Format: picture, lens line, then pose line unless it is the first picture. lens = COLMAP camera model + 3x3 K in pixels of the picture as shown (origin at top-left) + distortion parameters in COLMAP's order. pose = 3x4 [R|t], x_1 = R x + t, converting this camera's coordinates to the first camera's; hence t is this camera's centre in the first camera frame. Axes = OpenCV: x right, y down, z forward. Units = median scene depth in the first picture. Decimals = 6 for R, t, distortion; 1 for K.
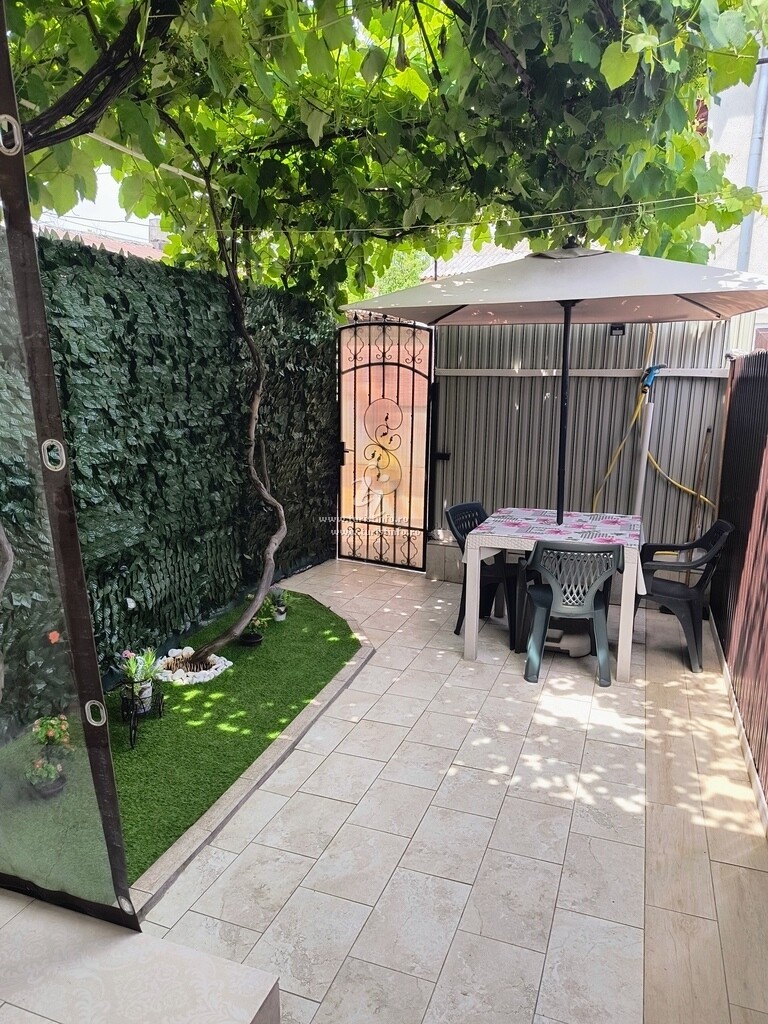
lens RADIAL K [[692.9, 0, 384.6], [0, 692.9, 517.7], [0, 0, 1]] dist [0.058017, -0.046028]
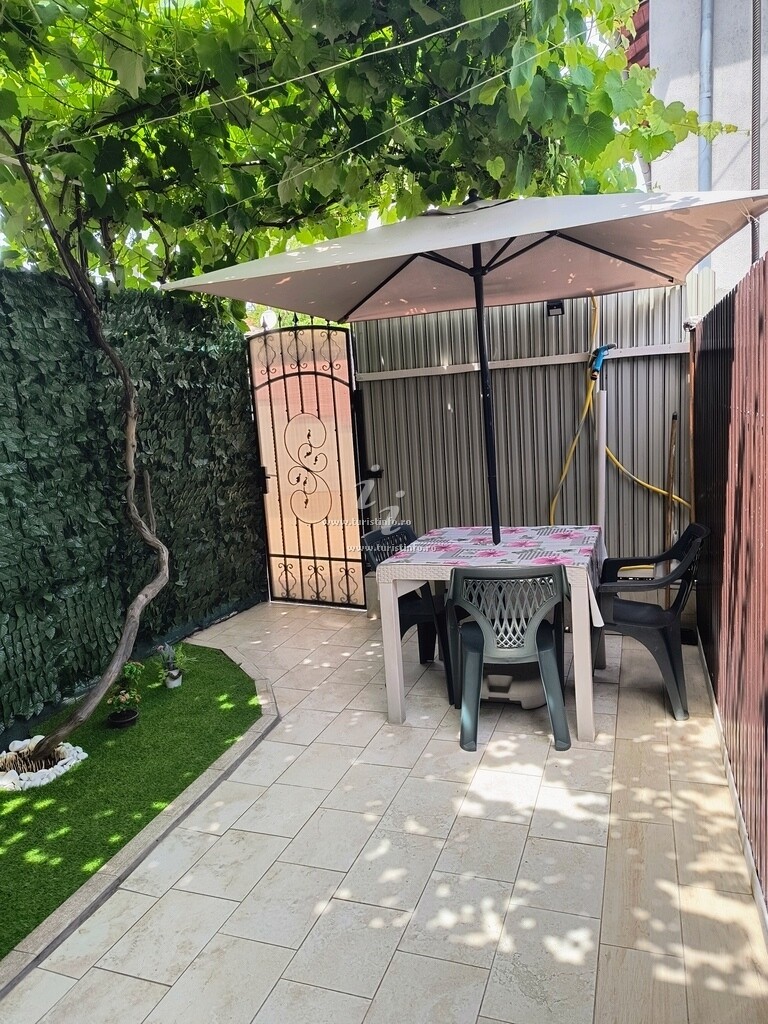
lens RADIAL K [[687.3, 0, 384.0], [0, 687.3, 512.0], [0, 0, 1]] dist [0.053503, -0.047540]
pose [[0.996855, -0.078374, -0.011709, 0.127984], [0.077718, 0.995786, -0.048684, 0.001397], [0.015475, 0.047621, 0.998746, 0.188152]]
